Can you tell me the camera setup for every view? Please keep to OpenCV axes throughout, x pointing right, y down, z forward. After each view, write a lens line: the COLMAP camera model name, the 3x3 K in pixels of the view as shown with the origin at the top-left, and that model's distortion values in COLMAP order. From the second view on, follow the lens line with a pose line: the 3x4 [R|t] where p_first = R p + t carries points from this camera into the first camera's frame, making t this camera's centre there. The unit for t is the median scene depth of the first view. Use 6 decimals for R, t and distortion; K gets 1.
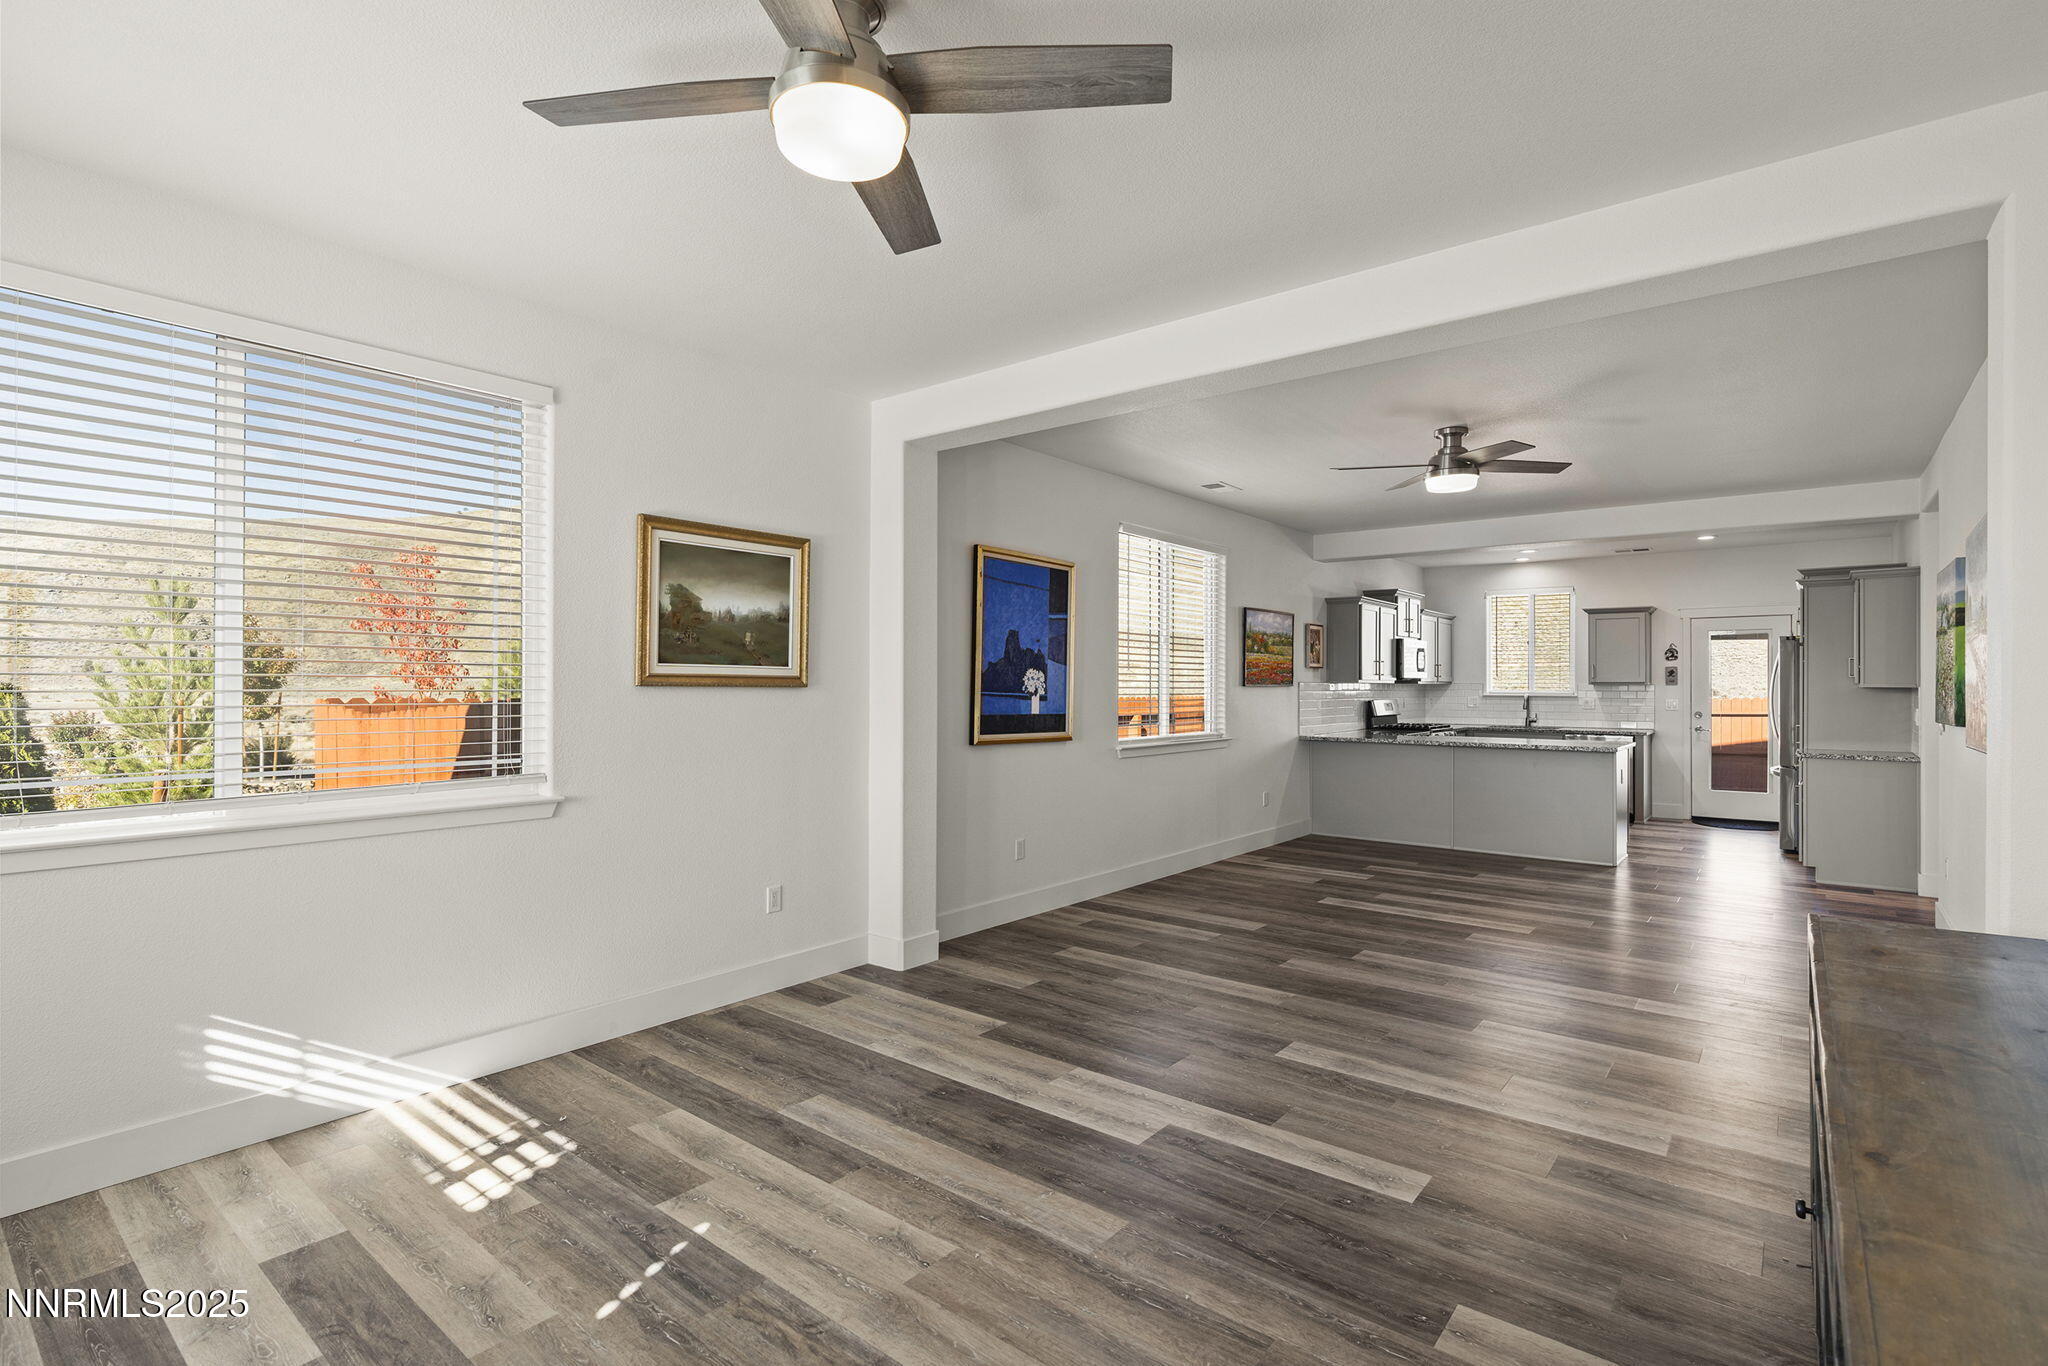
lens RADIAL K [[969.7, 0, 1029.0], [0, 969.7, 681.6], [0, 0, 1]] dist [-0.001266, 0.001431]
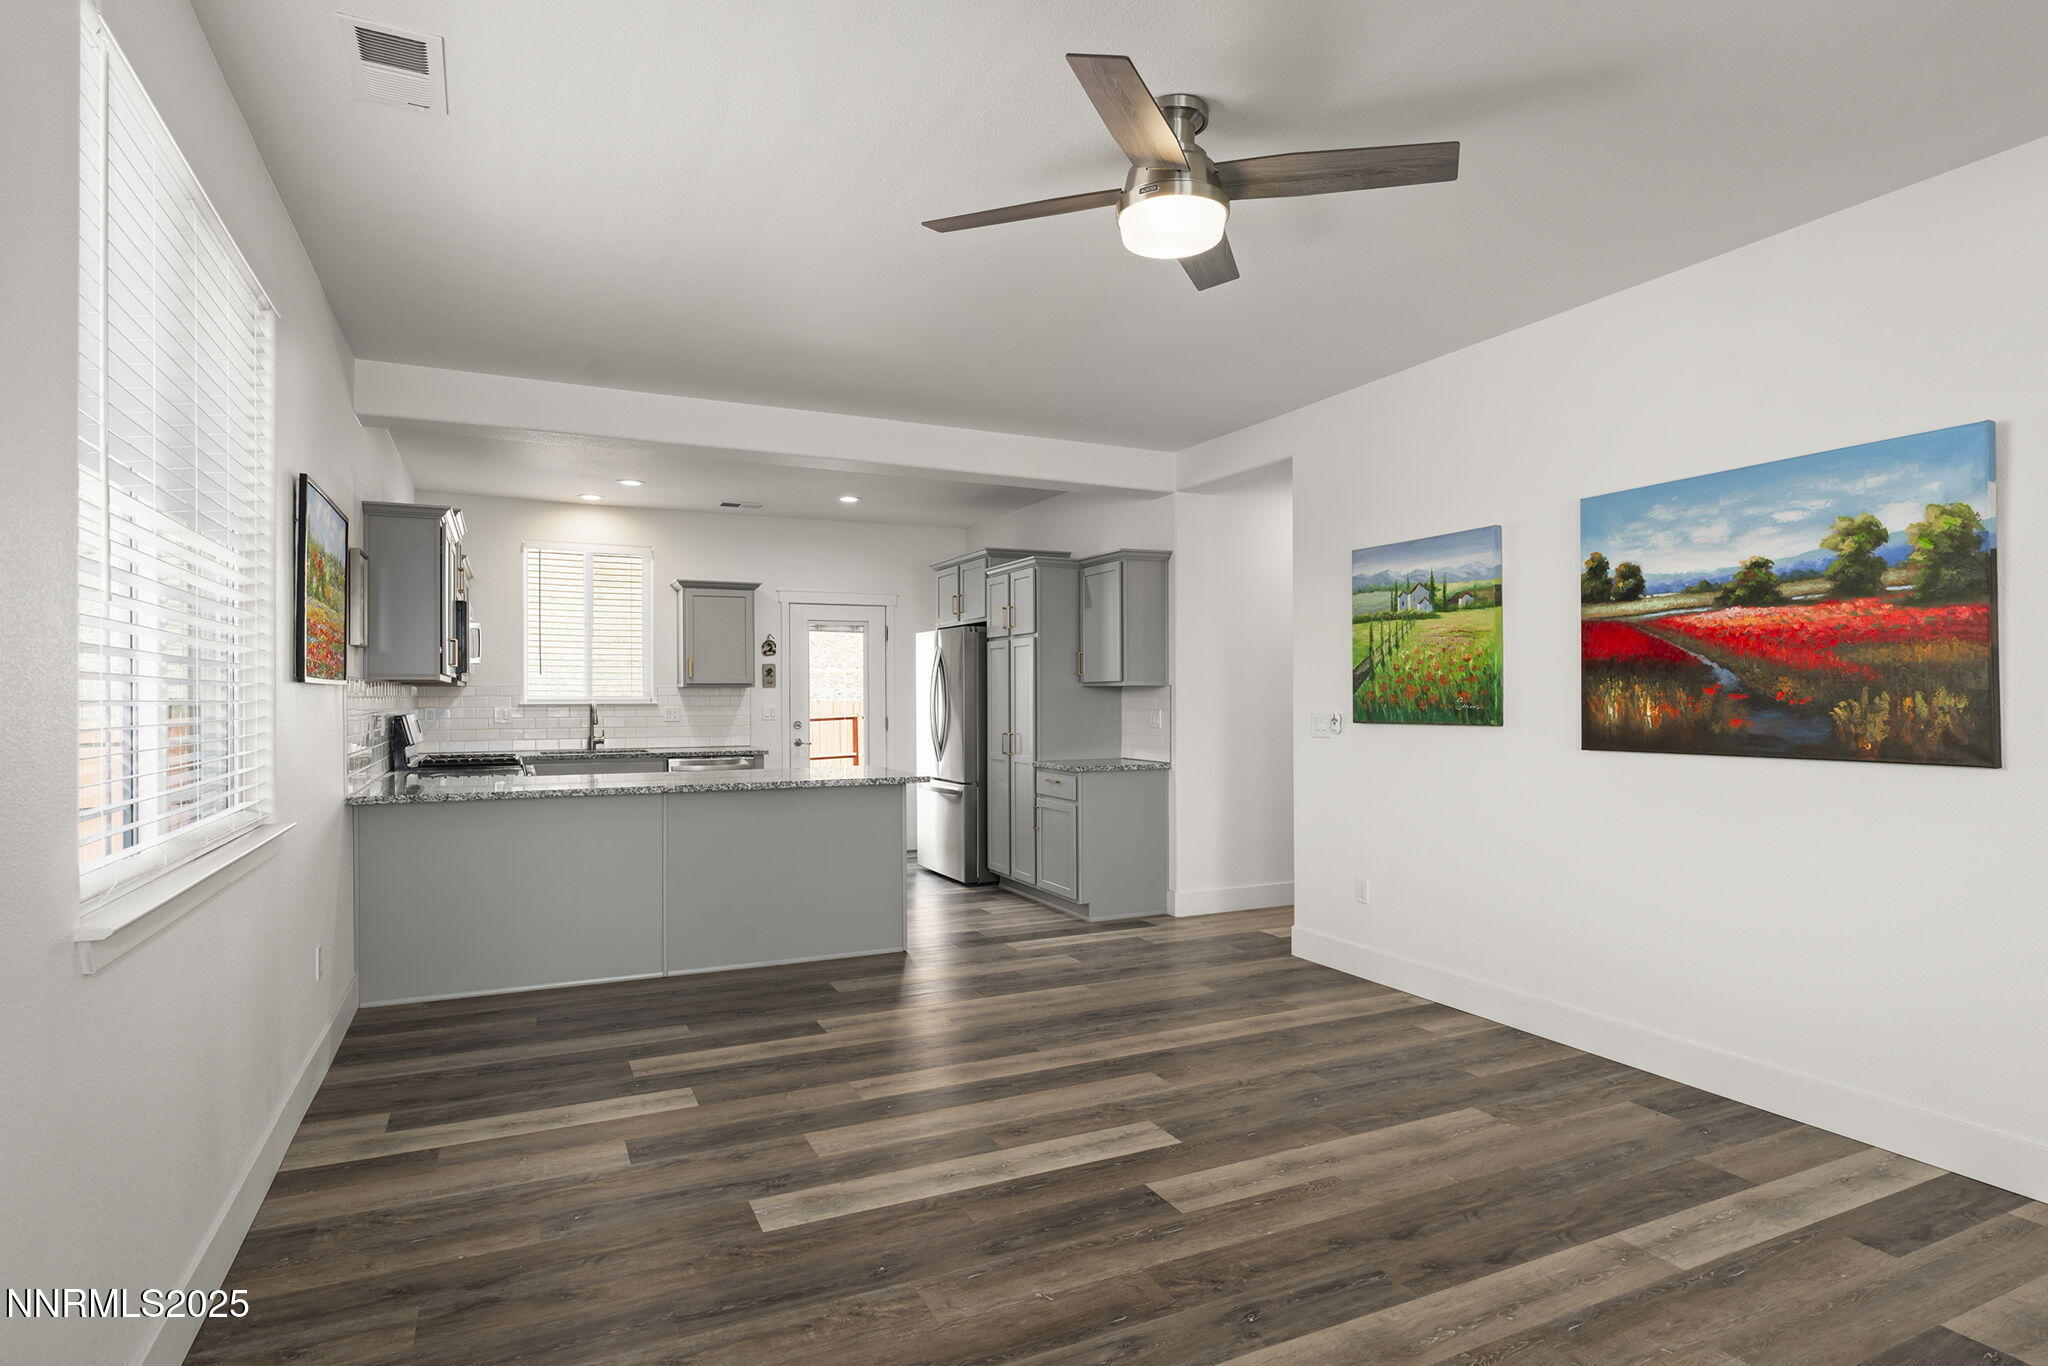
lens RADIAL K [[1054.4, 0, 1036.8], [0, 1054.4, 699.7], [0, 0, 1]] dist [-0.000864, 0.004635]
pose [[0.420548, -0.007823, 0.907237, -0.044038], [0.001511, 0.999967, 0.007923, 0.016473], [-0.907269, -0.001961, 0.420546, 1.058982]]
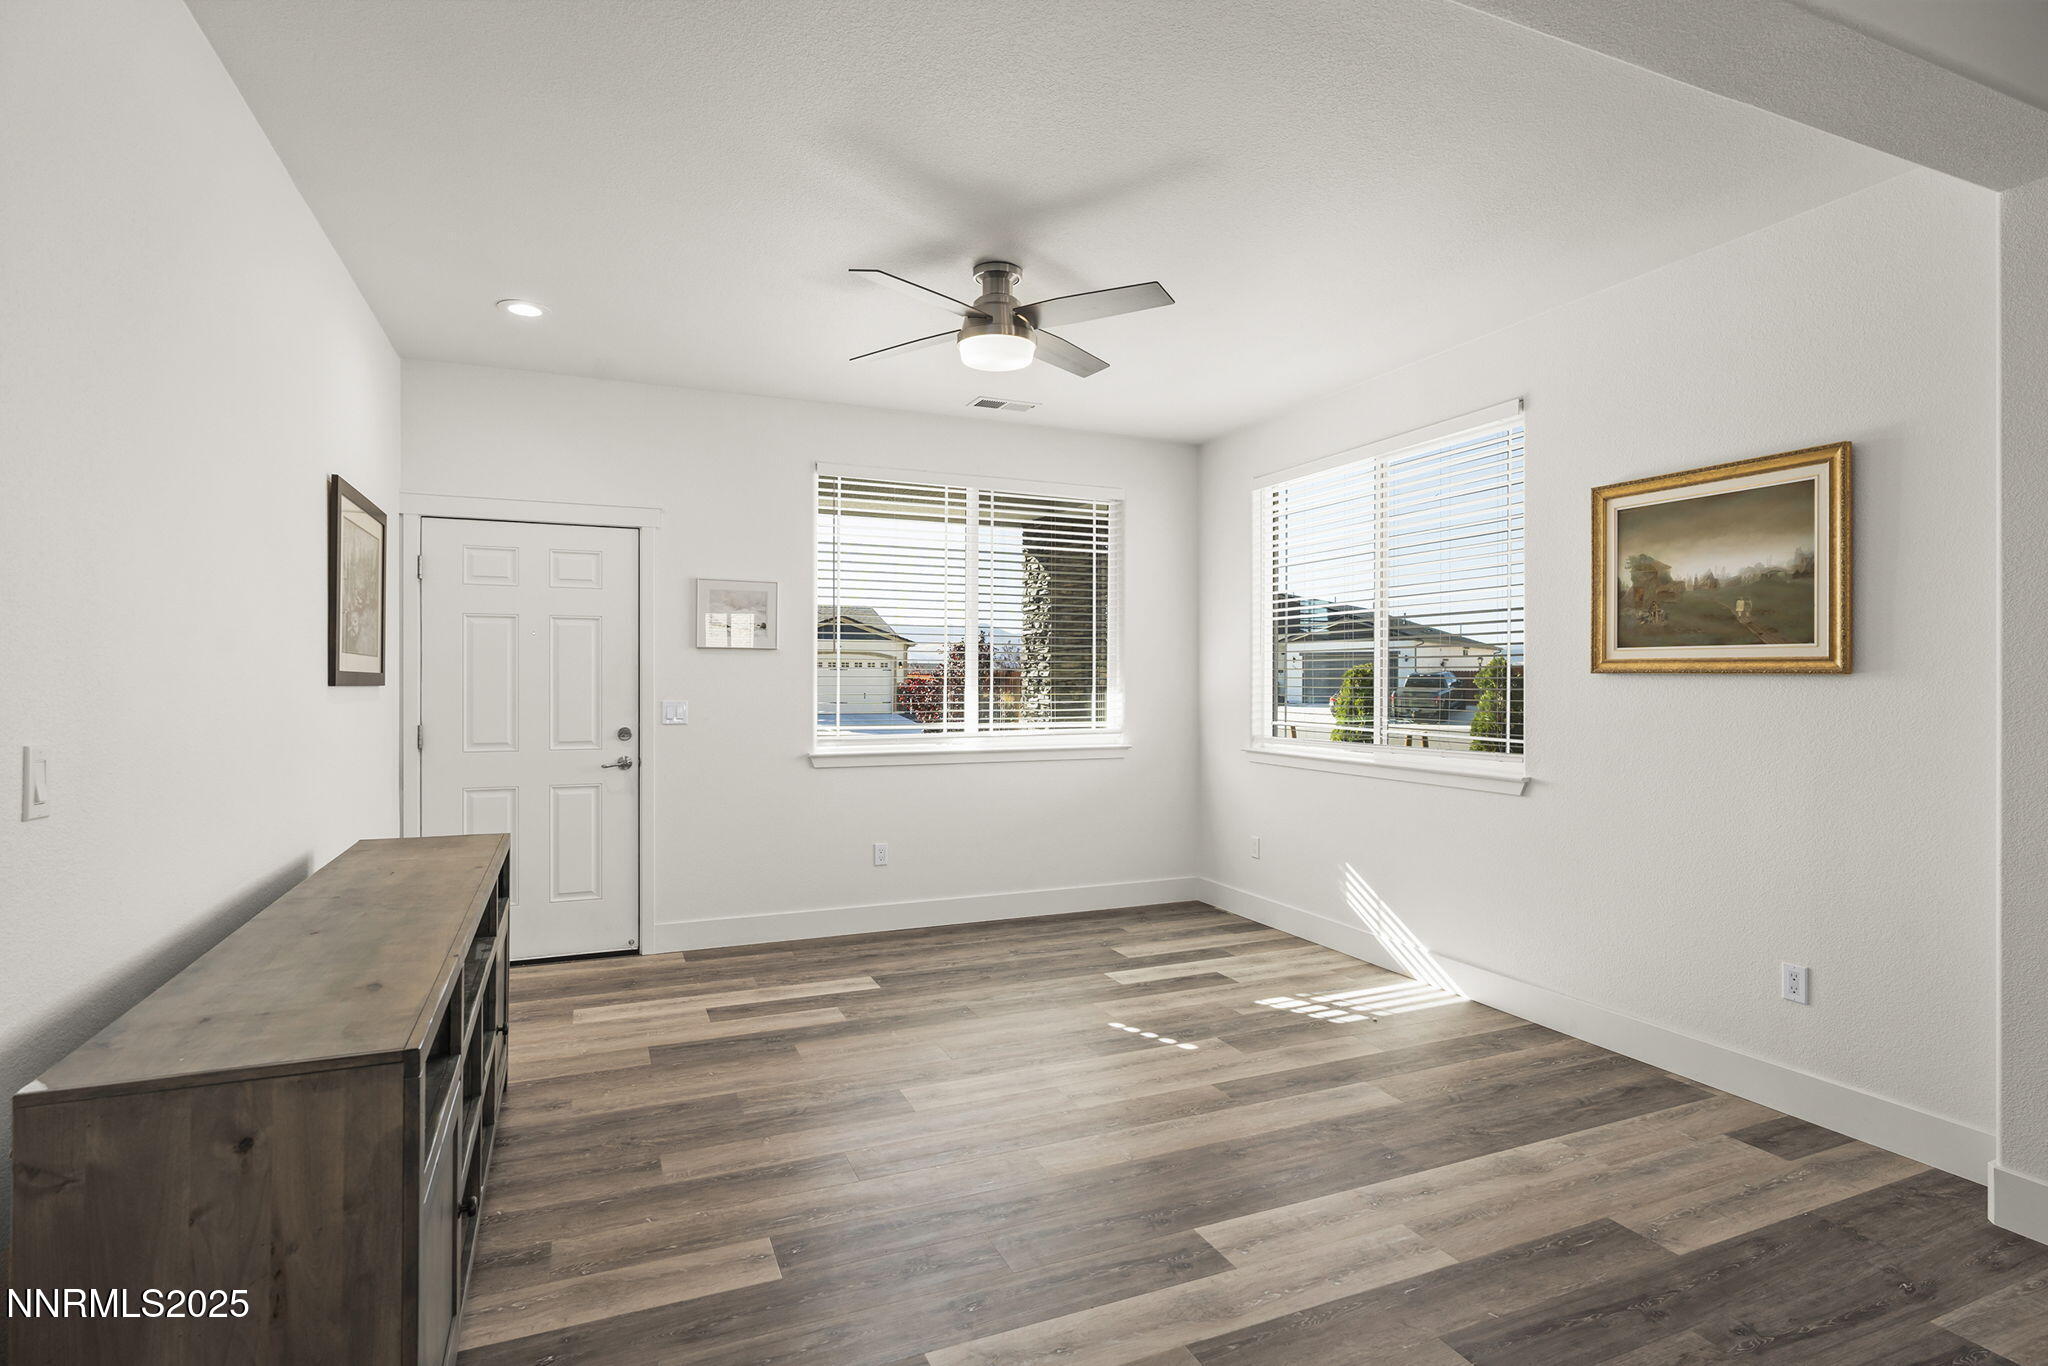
lens RADIAL K [[1020.6, 0, 1030.3], [0, 1020.6, 650.6], [0, 0, 1]] dist [0.001585, 0.001361]
pose [[-0.465504, -0.029813, -0.884543, 0.645733], [-0.000641, 0.999444, -0.033348, 0.014382], [0.885045, -0.014956, -0.465265, 0.873818]]
